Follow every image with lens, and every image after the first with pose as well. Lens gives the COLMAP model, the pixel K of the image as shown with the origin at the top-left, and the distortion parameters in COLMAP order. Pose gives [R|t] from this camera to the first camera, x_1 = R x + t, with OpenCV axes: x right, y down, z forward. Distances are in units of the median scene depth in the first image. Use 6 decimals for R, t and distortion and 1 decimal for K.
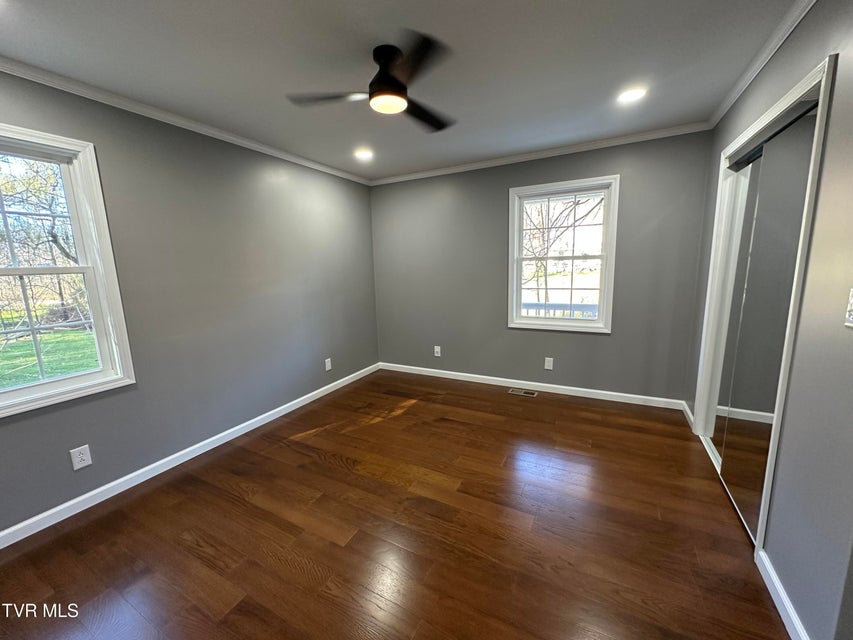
lens RADIAL K [[342.9, 0, 426.5], [0, 342.9, 320.0], [0, 0, 1]] dist [0.000605, 0.000119]
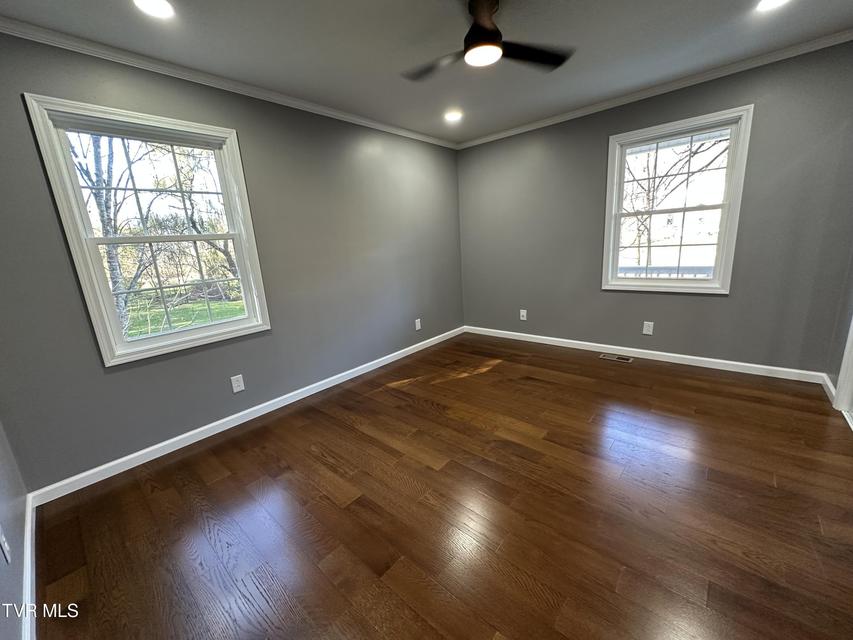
lens RADIAL K [[342.9, 0, 426.5], [0, 342.9, 320.0], [0, 0, 1]] dist [0.000605, 0.000119]
pose [[0.972335, 0.018929, -0.232820, -0.013294], [-0.001048, 0.997055, 0.076687, 0.042377], [0.233586, -0.074321, 0.969491, -0.046564]]
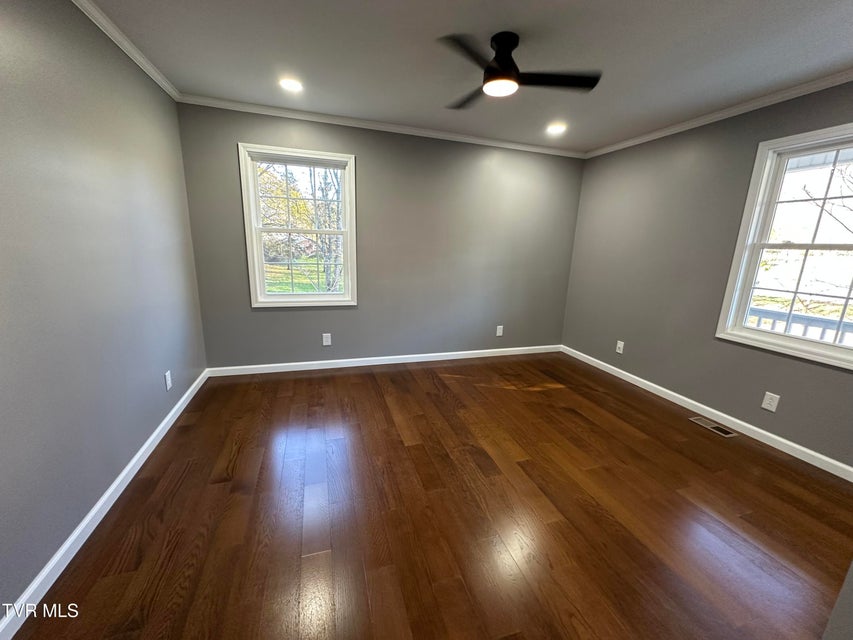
lens RADIAL K [[342.9, 0, 426.5], [0, 342.9, 320.0], [0, 0, 1]] dist [0.000605, 0.000119]
pose [[0.711981, 0.205345, -0.671504, 0.360394], [-0.167824, 0.978334, 0.121233, 0.000721], [0.681849, 0.026379, 0.731017, 0.037382]]
